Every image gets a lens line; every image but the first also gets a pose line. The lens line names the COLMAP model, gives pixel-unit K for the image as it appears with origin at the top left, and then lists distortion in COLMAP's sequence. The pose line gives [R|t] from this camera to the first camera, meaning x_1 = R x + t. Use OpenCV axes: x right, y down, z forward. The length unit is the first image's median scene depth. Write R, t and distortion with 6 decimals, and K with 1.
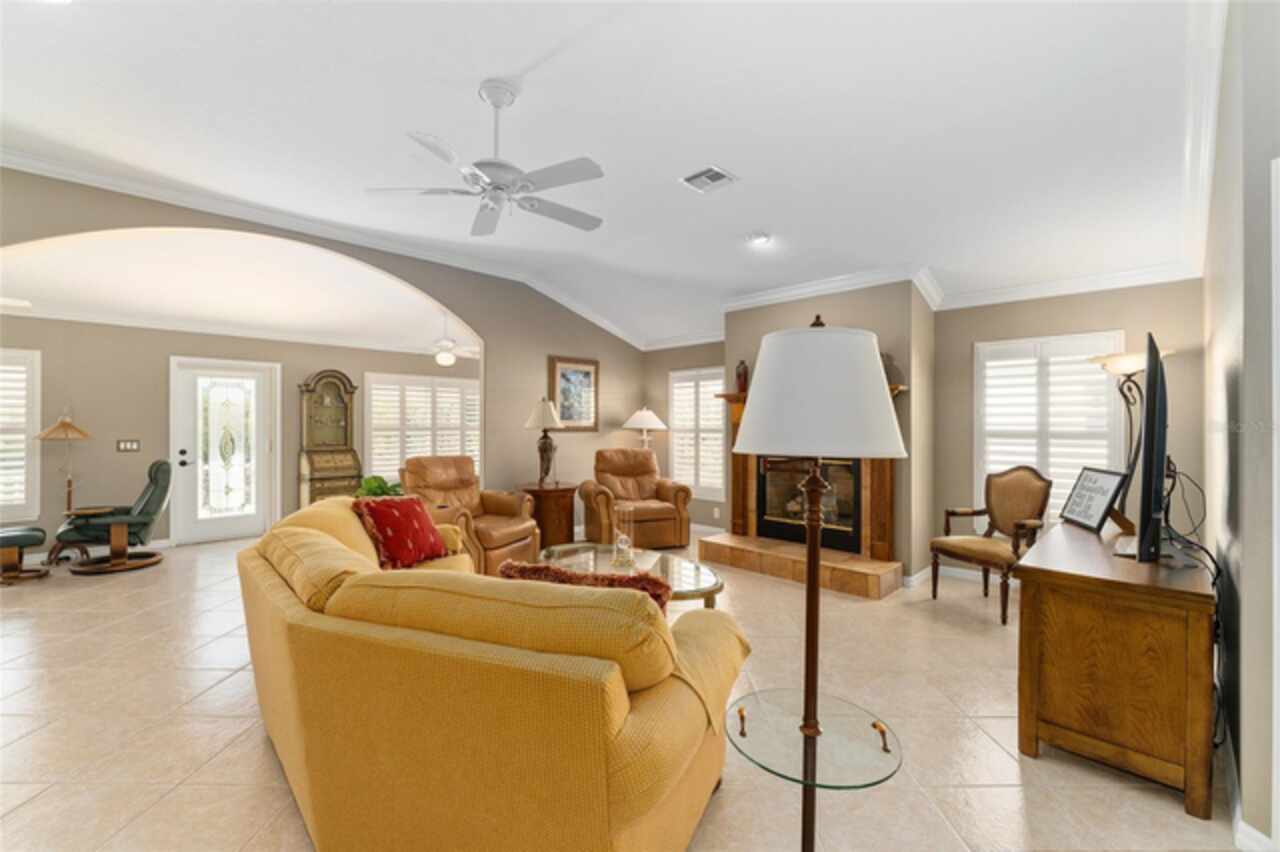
lens RADIAL K [[530.5, 0, 634.9], [0, 530.5, 423.1], [0, 0, 1]] dist [0.001032, 0.000465]
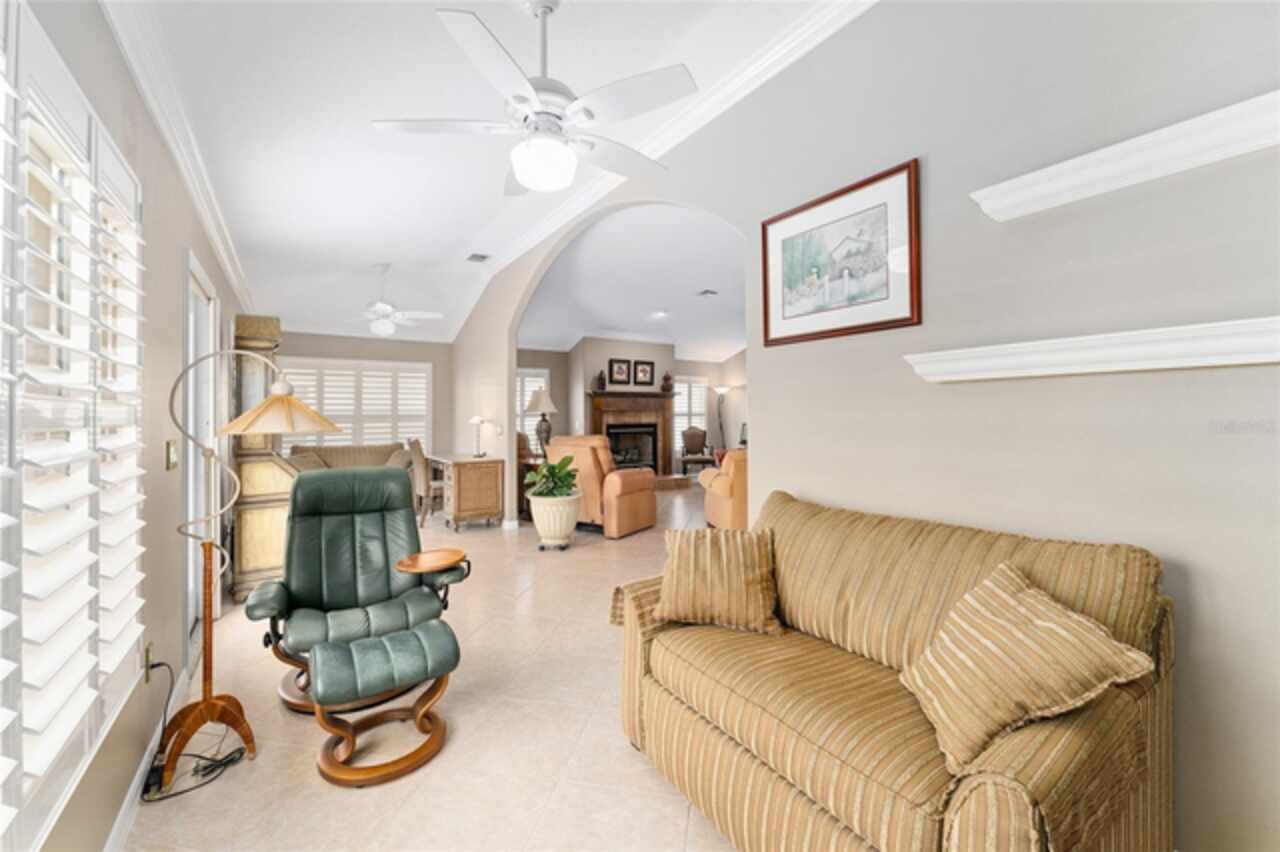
lens RADIAL K [[513.9, 0, 646.2], [0, 513.9, 416.1], [0, 0, 1]] dist [0.002225, 0.000091]
pose [[0.189381, -0.008924, 0.981863, -1.966900], [0.001857, 0.999960, 0.008730, 0.008473], [-0.981902, 0.000170, 0.189390, 0.874571]]
